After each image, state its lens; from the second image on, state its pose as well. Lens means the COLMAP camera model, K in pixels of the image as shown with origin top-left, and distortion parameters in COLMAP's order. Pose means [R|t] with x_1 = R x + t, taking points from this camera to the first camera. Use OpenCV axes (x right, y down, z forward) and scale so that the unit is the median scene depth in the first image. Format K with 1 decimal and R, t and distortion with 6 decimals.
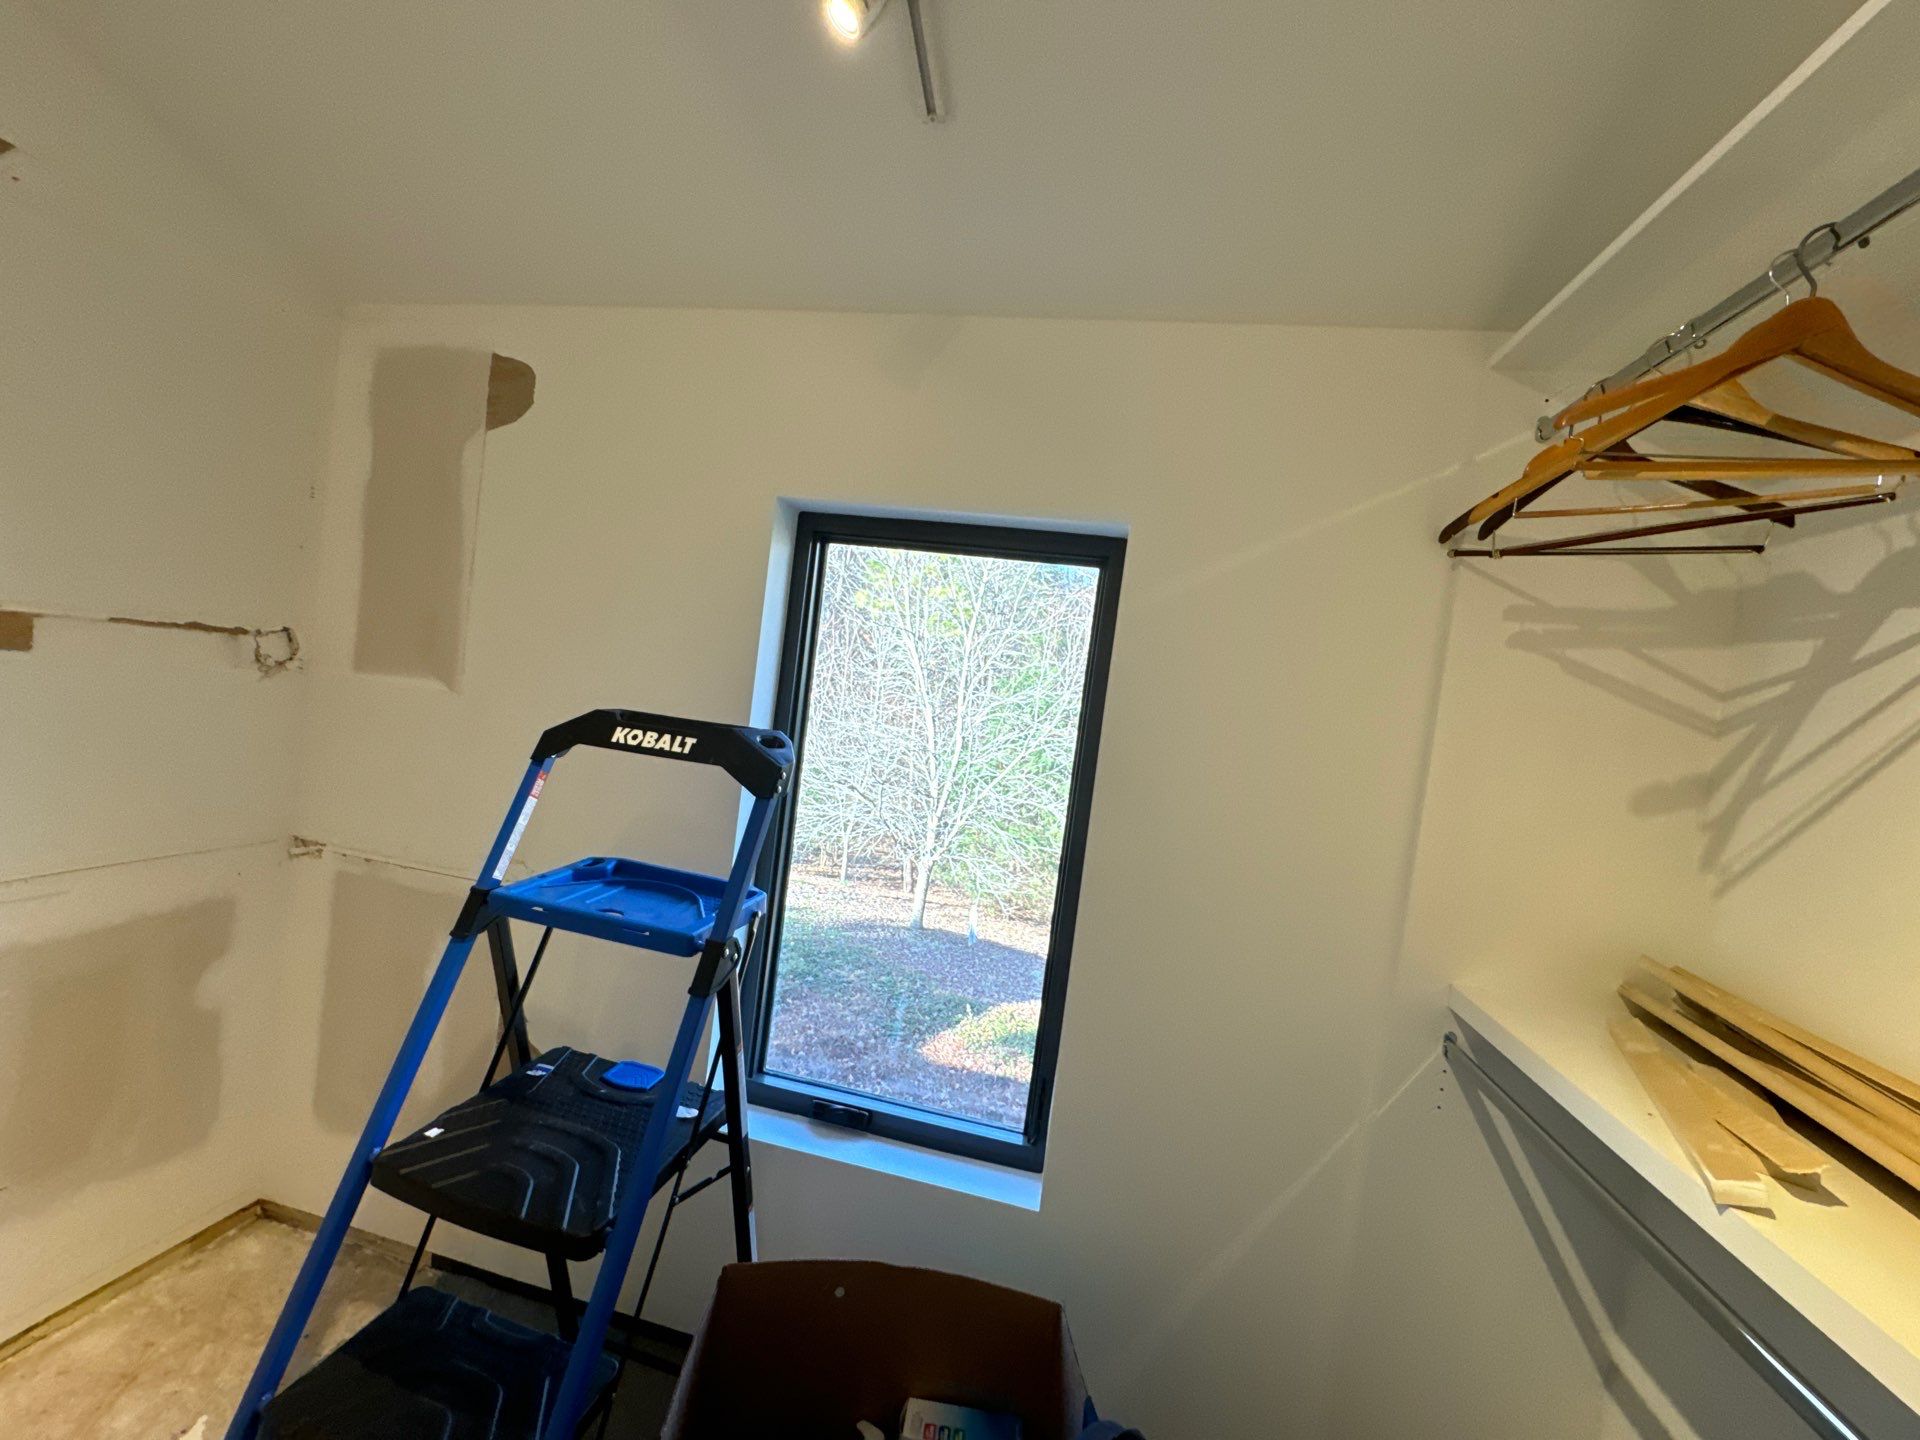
lens RADIAL K [[768.1, 0, 958.6], [0, 768.1, 719.6], [0, 0, 1]] dist [-0.000671, 0.000531]
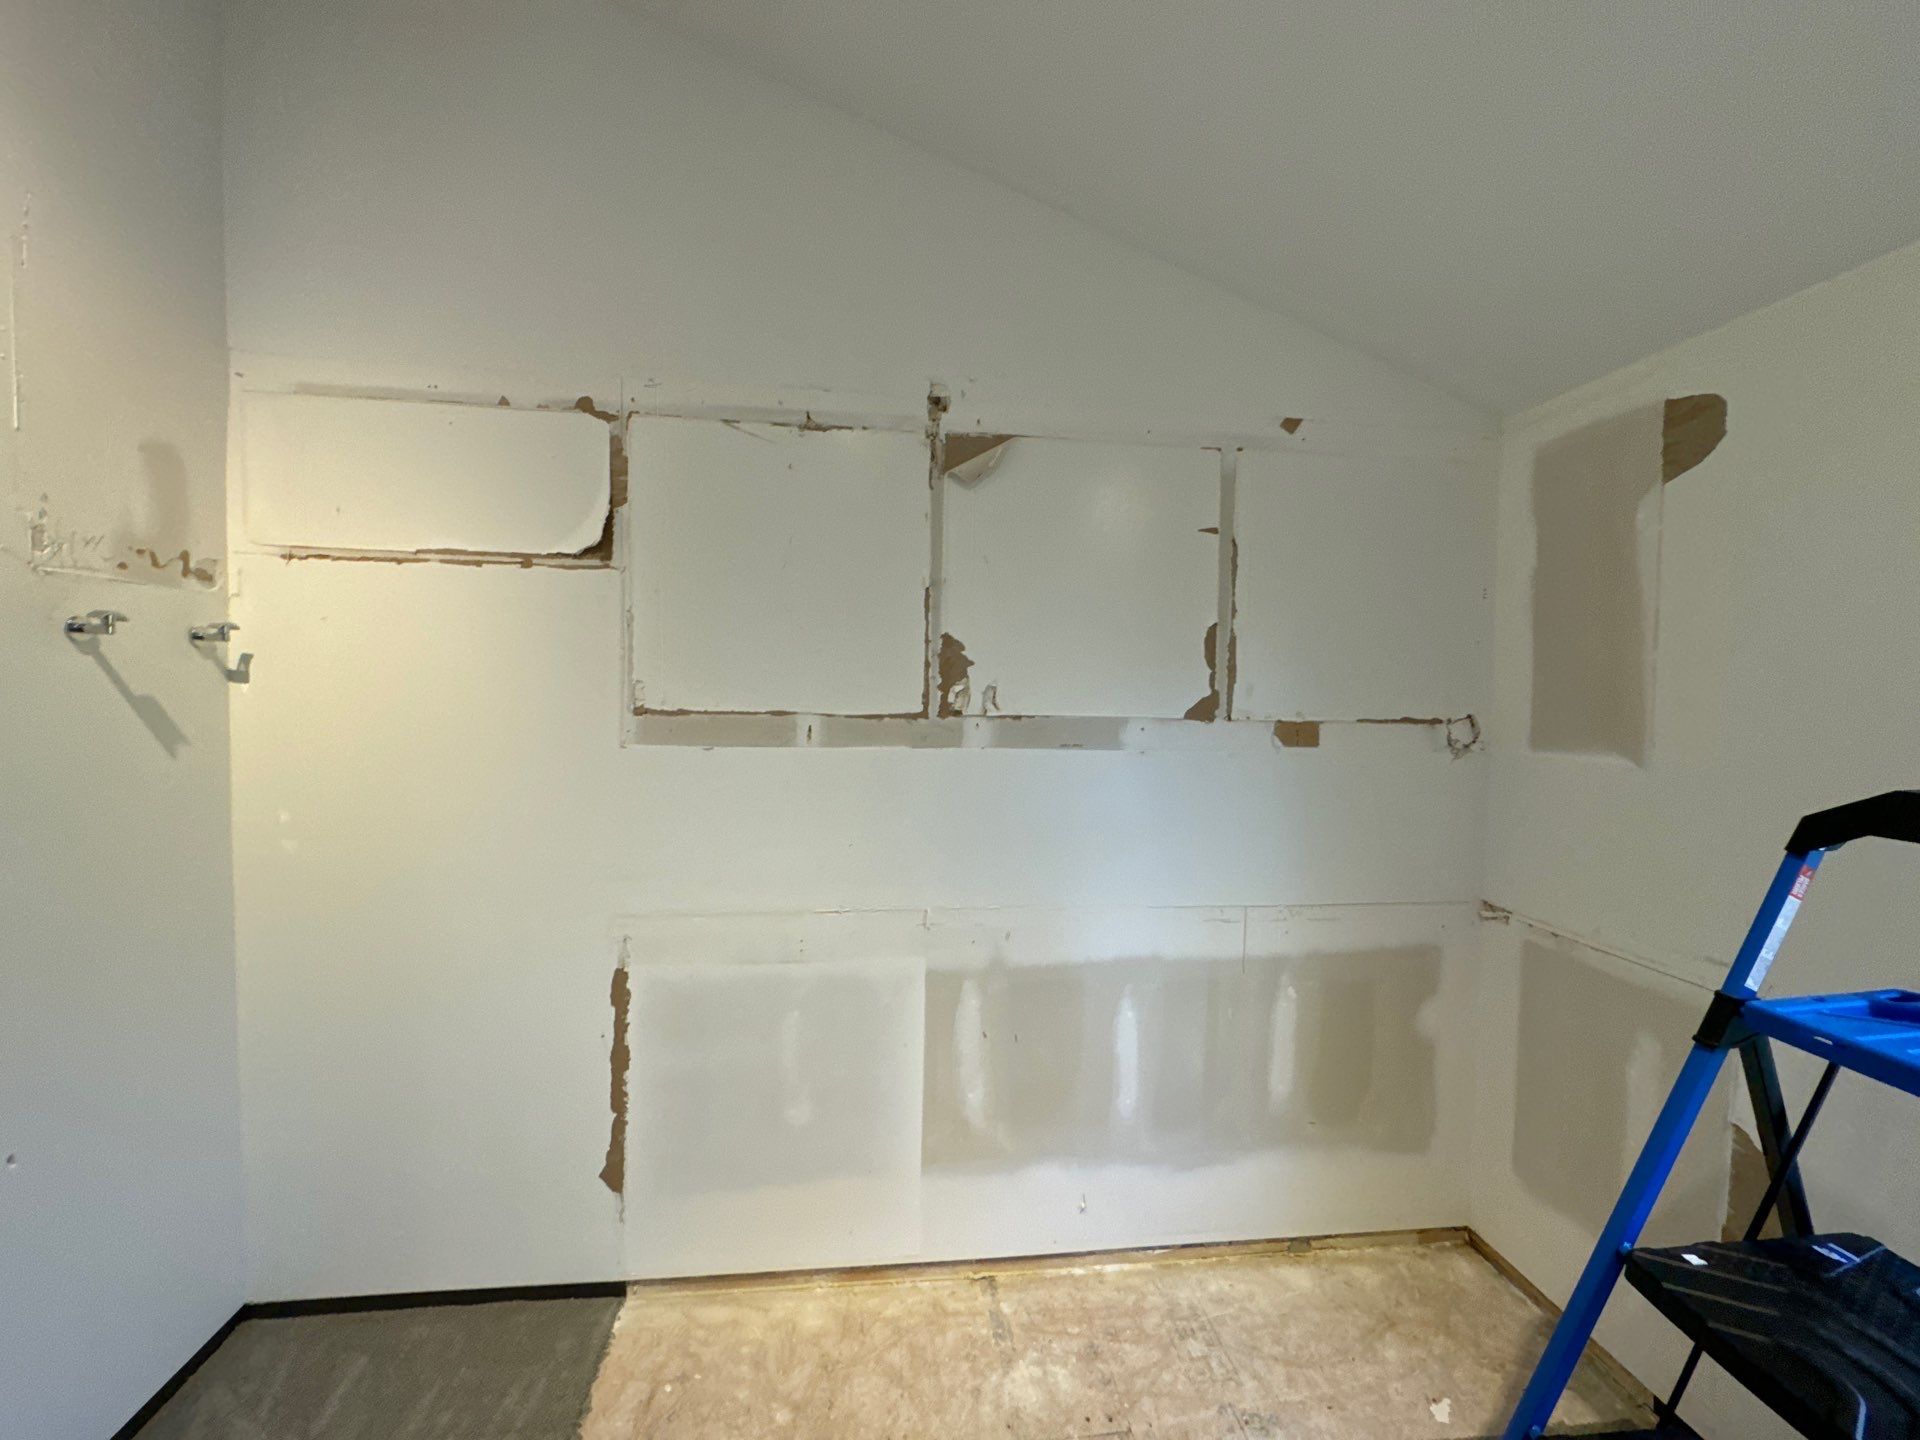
lens RADIAL K [[768.1, 0, 956.9], [0, 768.1, 719.0], [0, 0, 1]] dist [-0.000671, 0.000531]
pose [[0.316636, -0.079269, -0.945229, -0.042632], [-0.009262, 0.996196, -0.086646, -0.008919], [0.948502, 0.036190, 0.314697, -0.108740]]
